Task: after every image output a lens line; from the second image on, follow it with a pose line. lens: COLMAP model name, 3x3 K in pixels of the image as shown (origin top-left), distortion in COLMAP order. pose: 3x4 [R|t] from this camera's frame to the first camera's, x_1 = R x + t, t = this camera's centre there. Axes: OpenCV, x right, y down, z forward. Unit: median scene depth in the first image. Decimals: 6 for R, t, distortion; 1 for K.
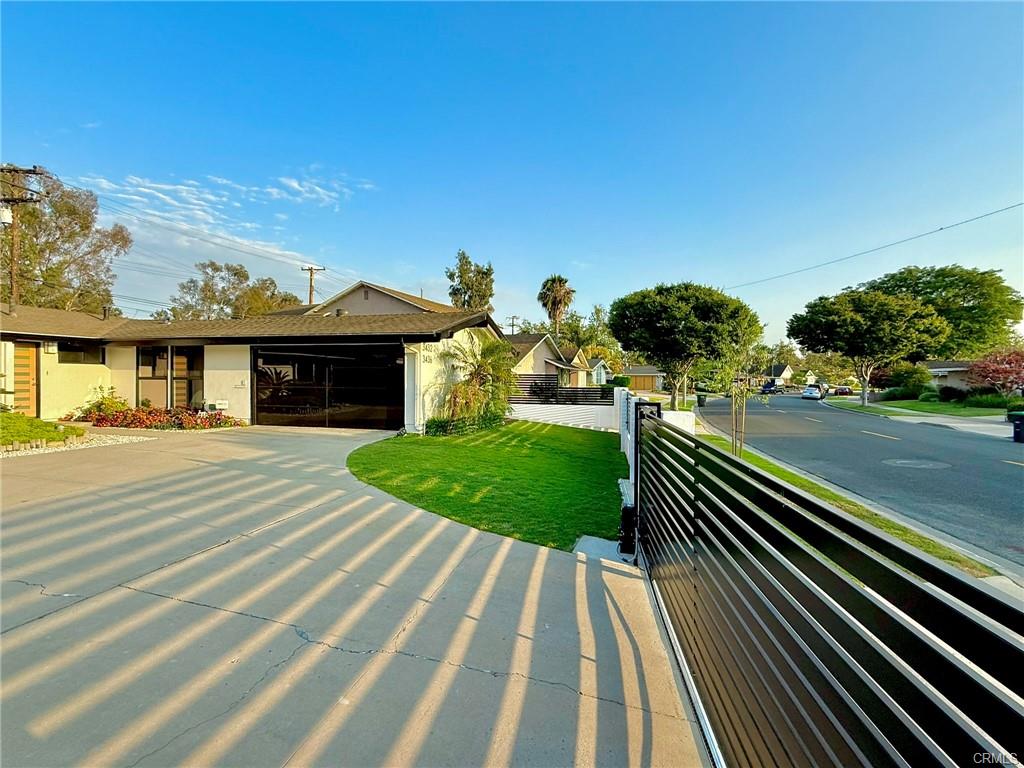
lens RADIAL K [[471.1, 0, 517.6], [0, 471.1, 385.9], [0, 0, 1]] dist [-0.007962, 0.002413]
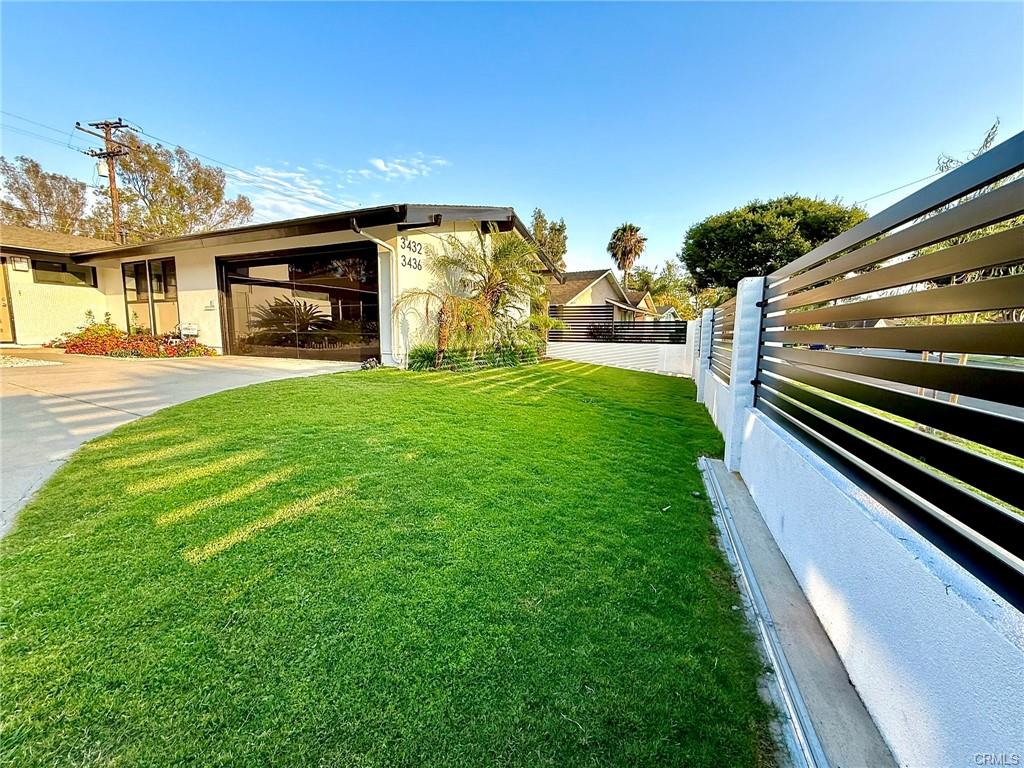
lens RADIAL K [[408.8, 0, 509.2], [0, 408.8, 384.0], [0, 0, 1]] dist [0.001514, -0.000717]
pose [[0.980787, 0.027741, -0.193100, 0.063005], [-0.007171, 0.994296, 0.106418, 0.048972], [0.194950, -0.102989, 0.975391, 0.352809]]
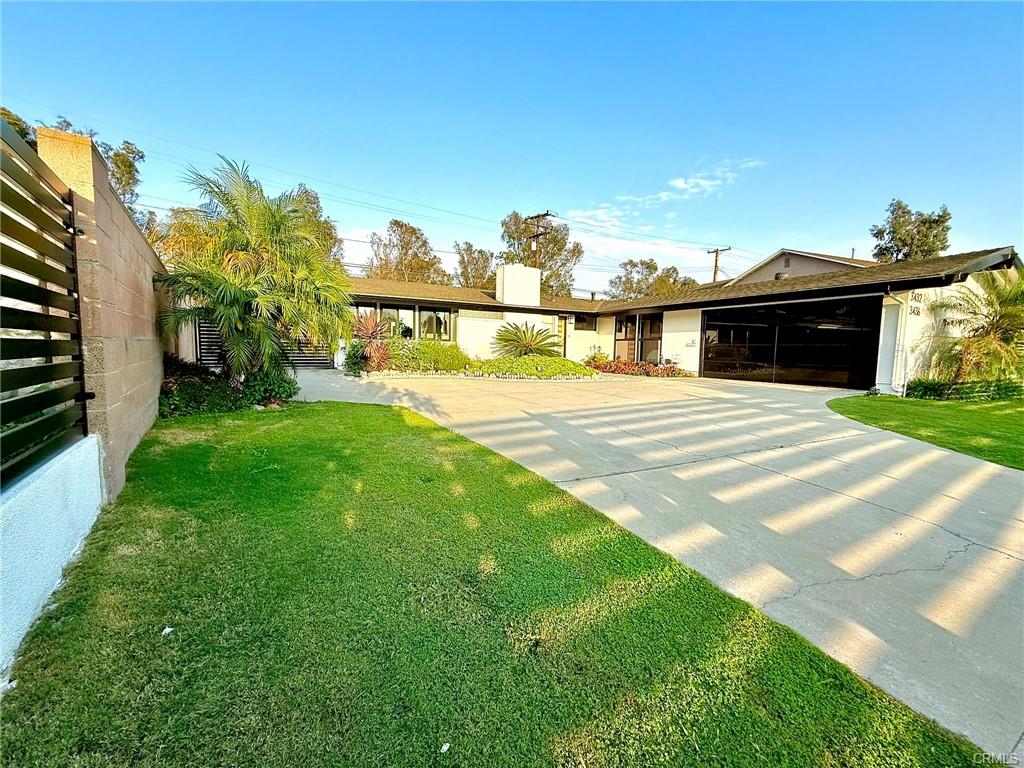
lens RADIAL K [[408.8, 0, 504.9], [0, 408.8, 390.0], [0, 0, 1]] dist [0.001514, -0.000717]
pose [[0.653079, 0.079847, -0.753068, -0.092092], [-0.023660, 0.996092, 0.085097, 0.035633], [0.756920, -0.037757, 0.652416, -0.050039]]
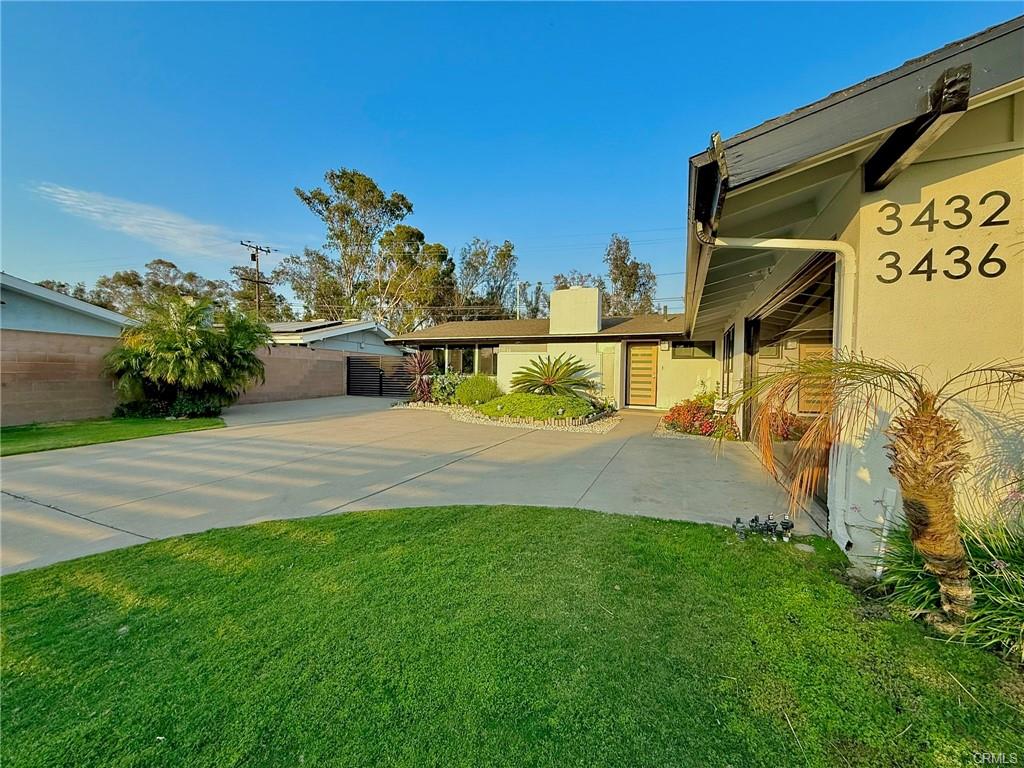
lens RADIAL K [[408.8, 0, 509.7], [0, 408.8, 385.1], [0, 0, 1]] dist [0.001514, -0.000717]
pose [[-0.161855, 0.014659, -0.986706, 0.036681], [-0.030314, 0.999344, 0.019820, 0.005203], [0.986349, 0.033119, -0.161304, 0.701189]]
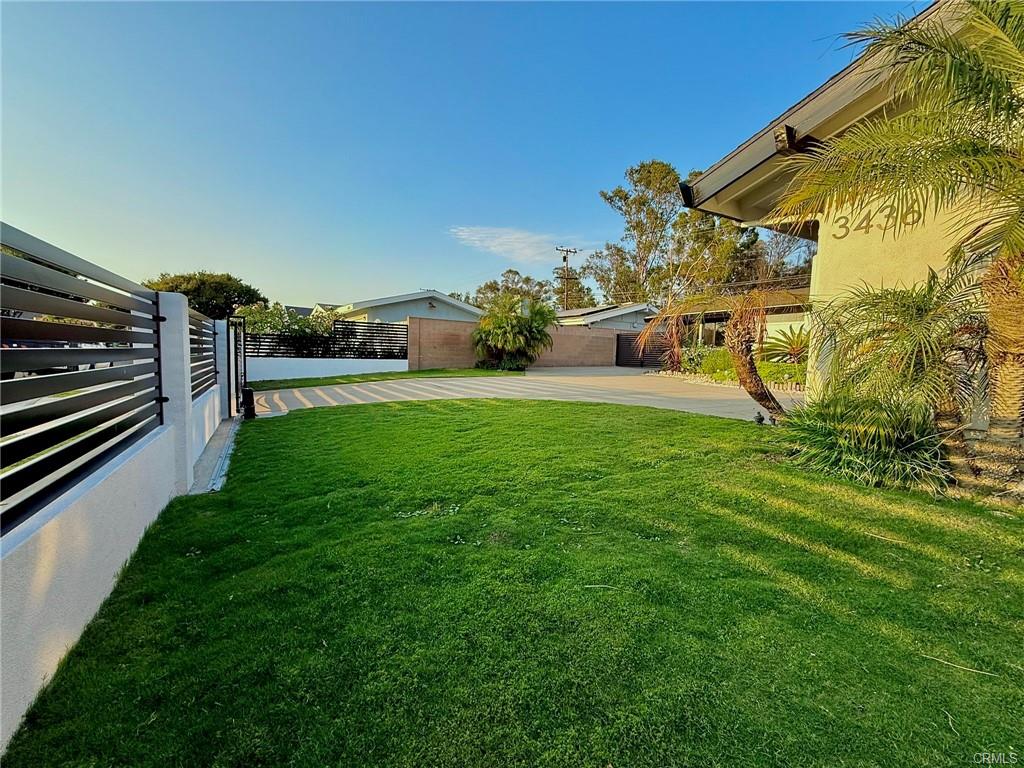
lens RADIAL K [[408.8, 0, 513.3], [0, 408.8, 387.7], [0, 0, 1]] dist [0.001514, -0.000717]
pose [[-0.756315, 0.024523, -0.653748, 0.155712], [-0.044129, 0.995109, 0.088380, 0.037854], [0.652718, 0.095692, -0.751533, 0.900041]]
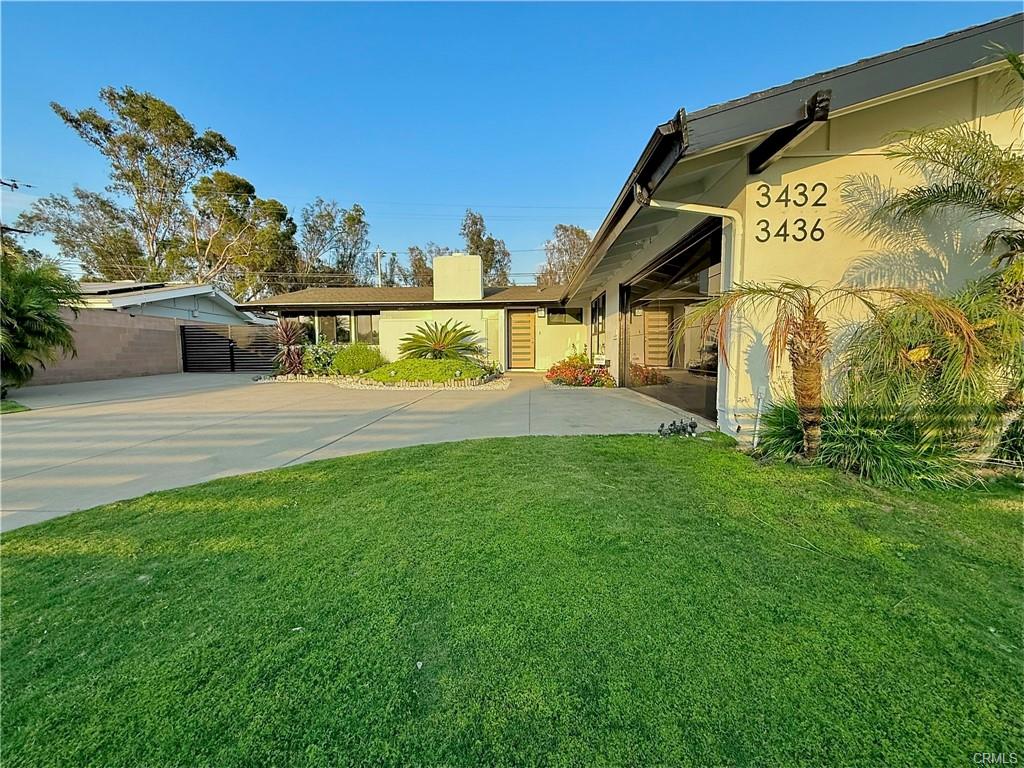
lens RADIAL K [[408.8, 0, 509.8], [0, 408.8, 385.7], [0, 0, 1]] dist [0.001514, -0.000717]
pose [[0.185343, 0.071829, -0.980045, 0.058761], [-0.004476, 0.997376, 0.072253, 0.030171], [0.982664, -0.009004, 0.185178, 0.632961]]
